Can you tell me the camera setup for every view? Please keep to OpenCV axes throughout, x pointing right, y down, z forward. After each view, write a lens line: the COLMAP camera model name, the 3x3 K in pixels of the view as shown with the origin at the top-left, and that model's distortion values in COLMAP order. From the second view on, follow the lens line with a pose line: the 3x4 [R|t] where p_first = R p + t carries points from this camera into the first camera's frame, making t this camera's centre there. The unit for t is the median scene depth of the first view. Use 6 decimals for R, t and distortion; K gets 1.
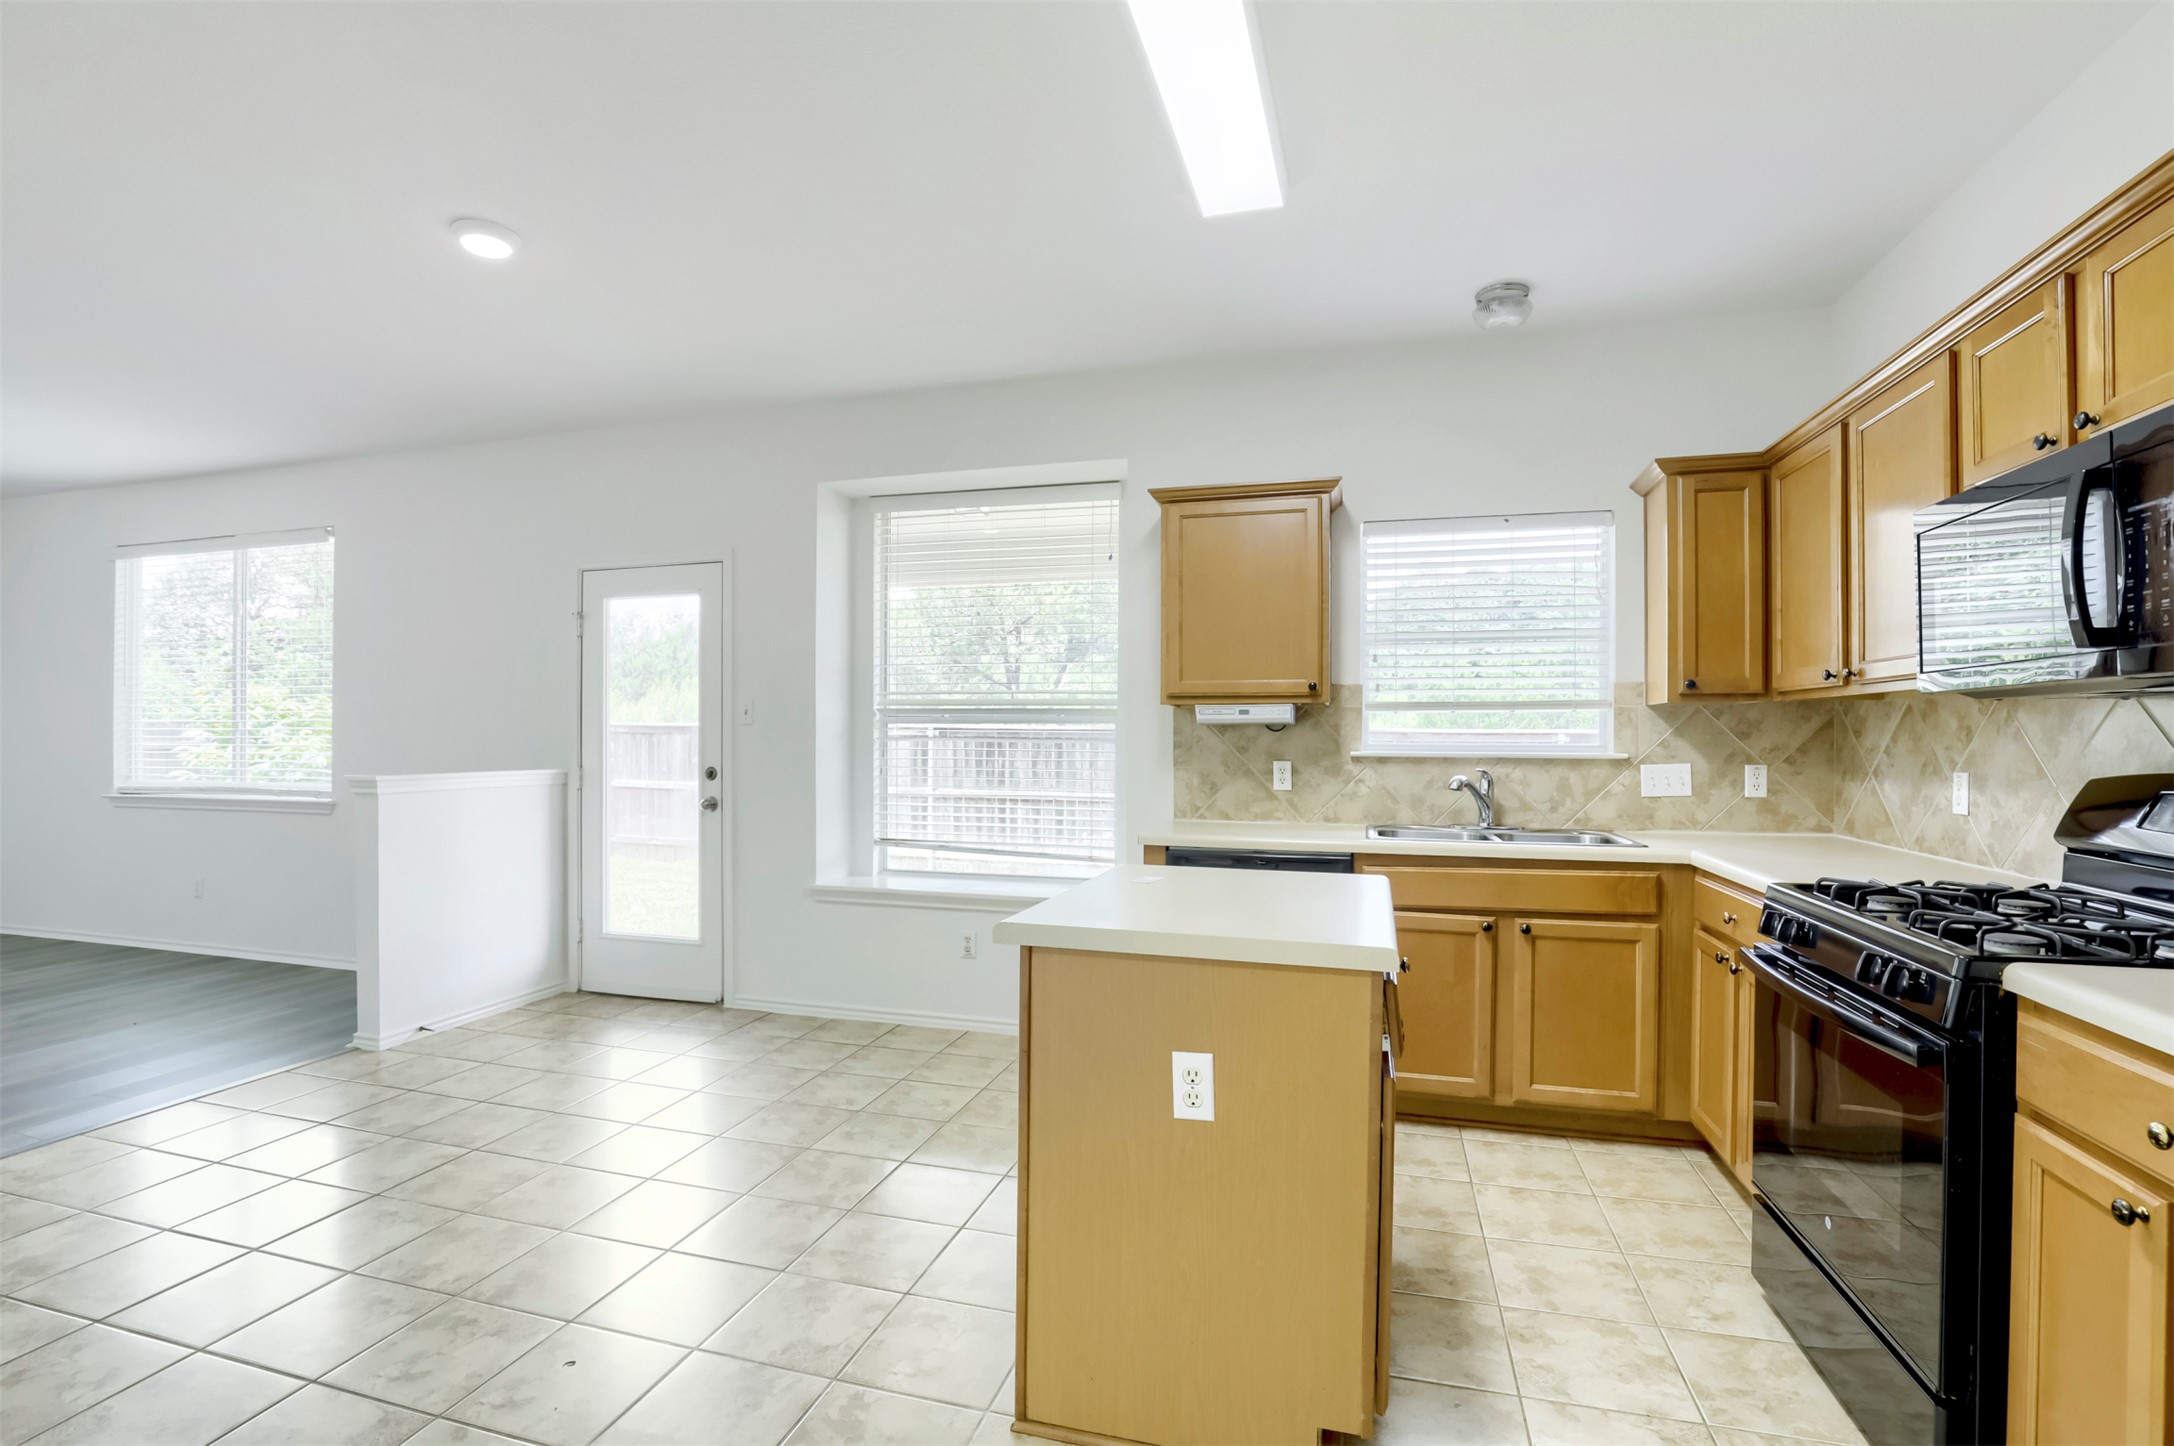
lens RADIAL K [[1006.5, 0, 1091.6], [0, 1006.5, 732.9], [0, 0, 1]] dist [0.004894, 0.001569]
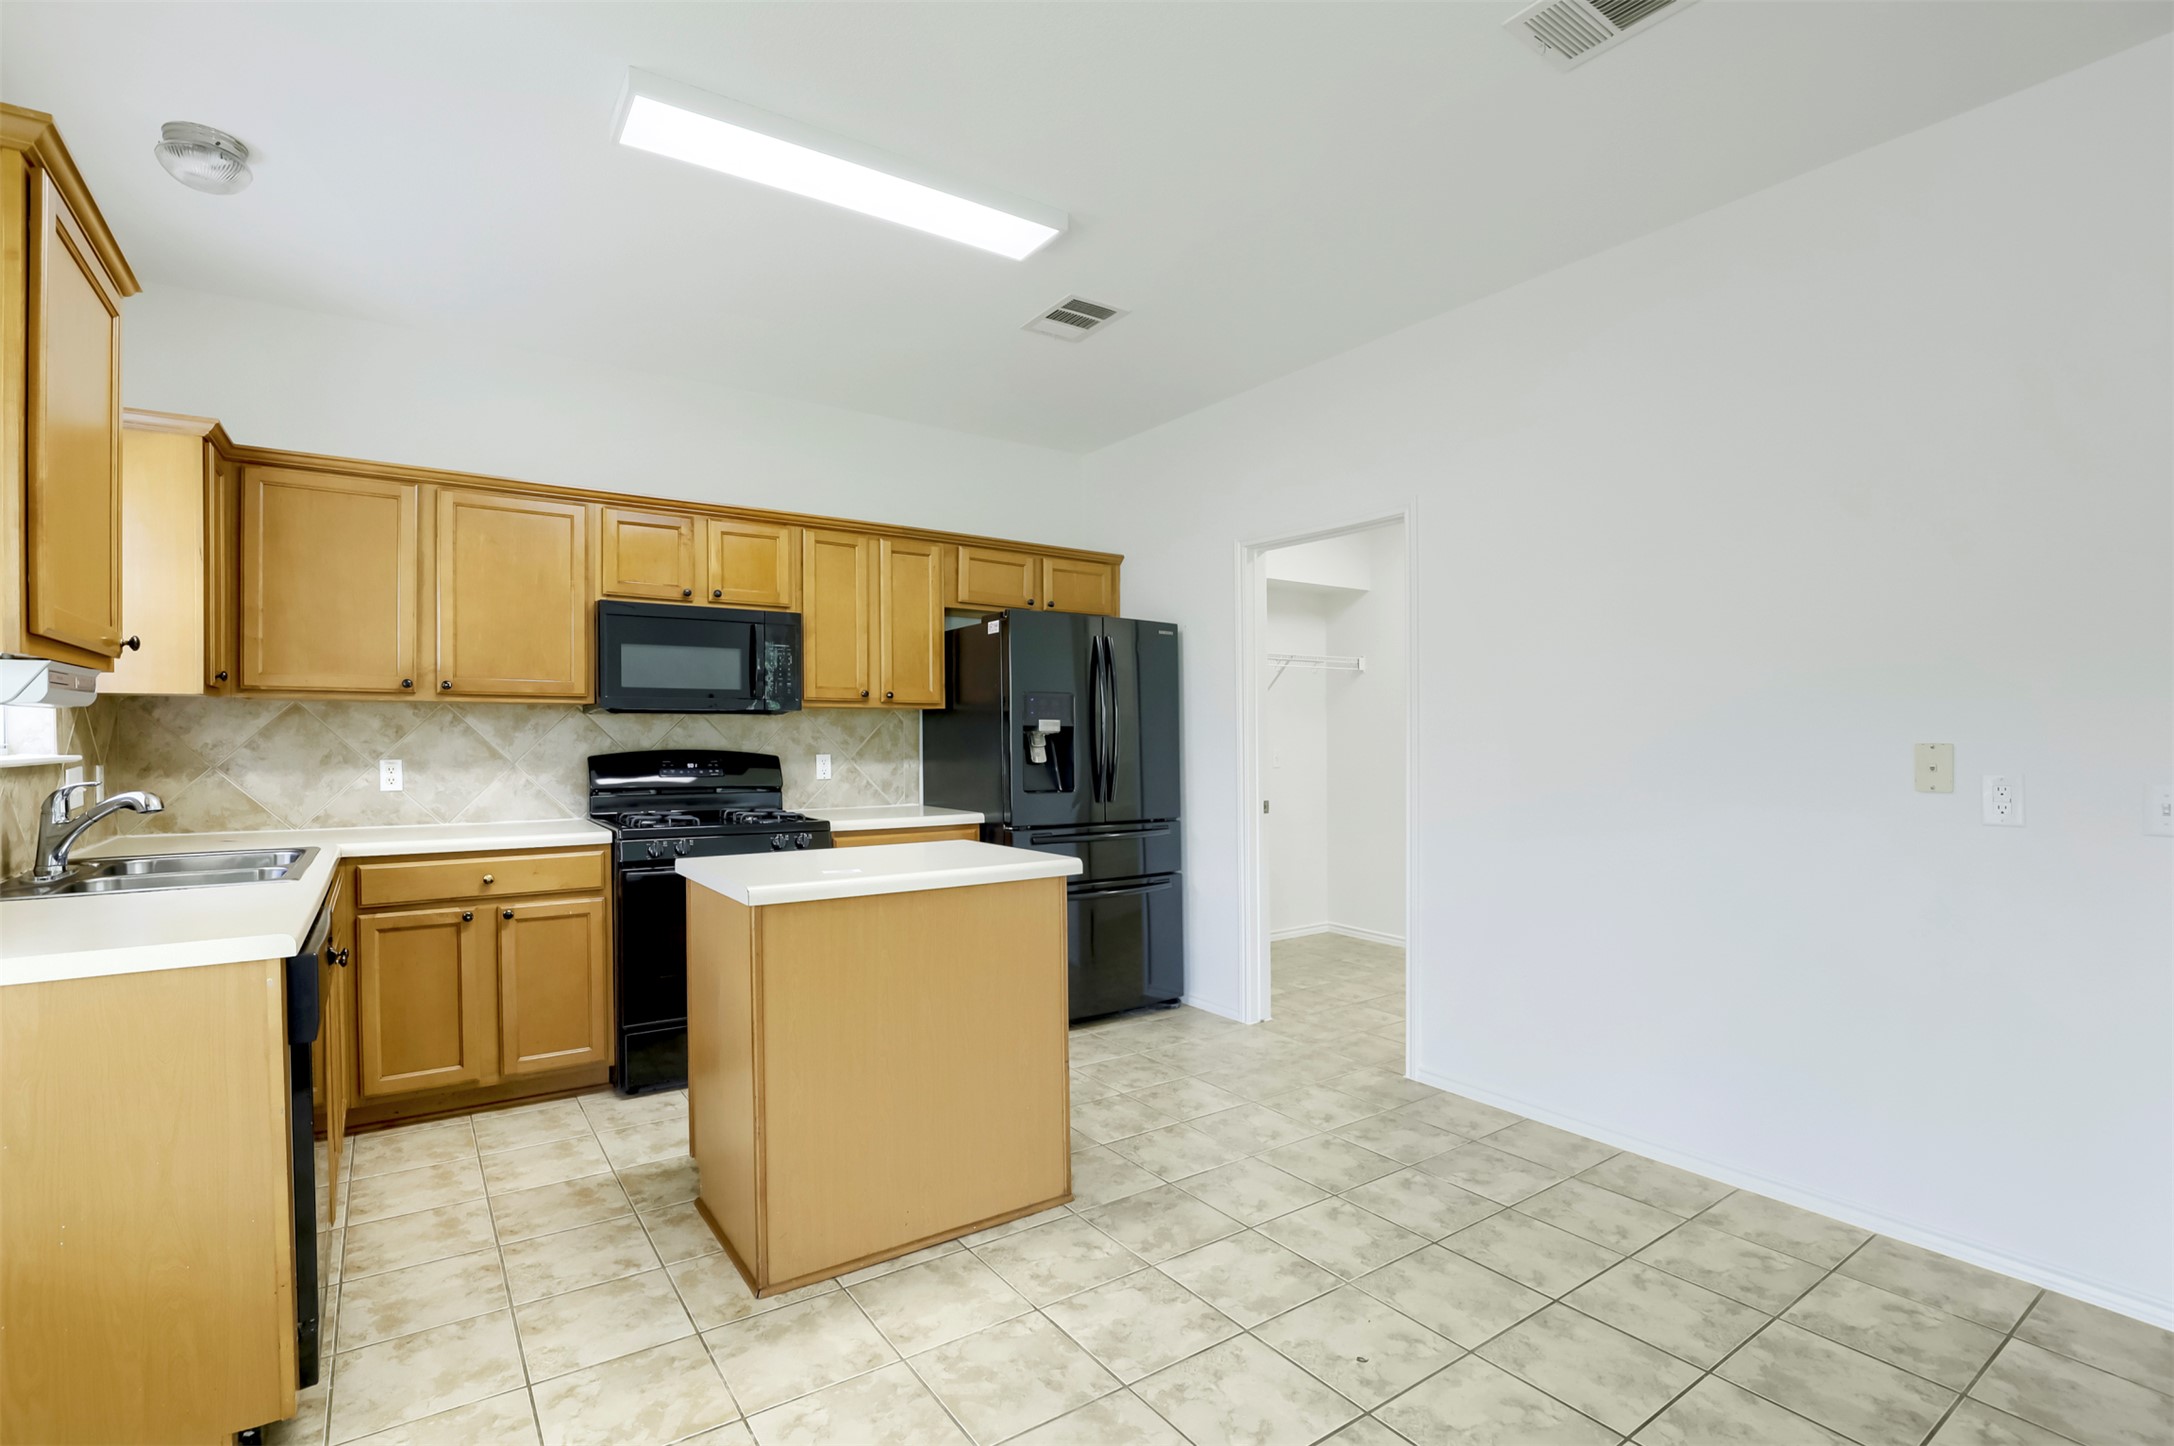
lens RADIAL K [[1006.5, 0, 1095.6], [0, 1006.5, 730.4], [0, 0, 1]] dist [0.004894, 0.001569]
pose [[-0.780070, 0.008001, 0.625641, -0.646510], [-0.000306, 0.999913, -0.013168, 0.016088], [-0.625692, -0.010463, -0.780000, 1.339367]]
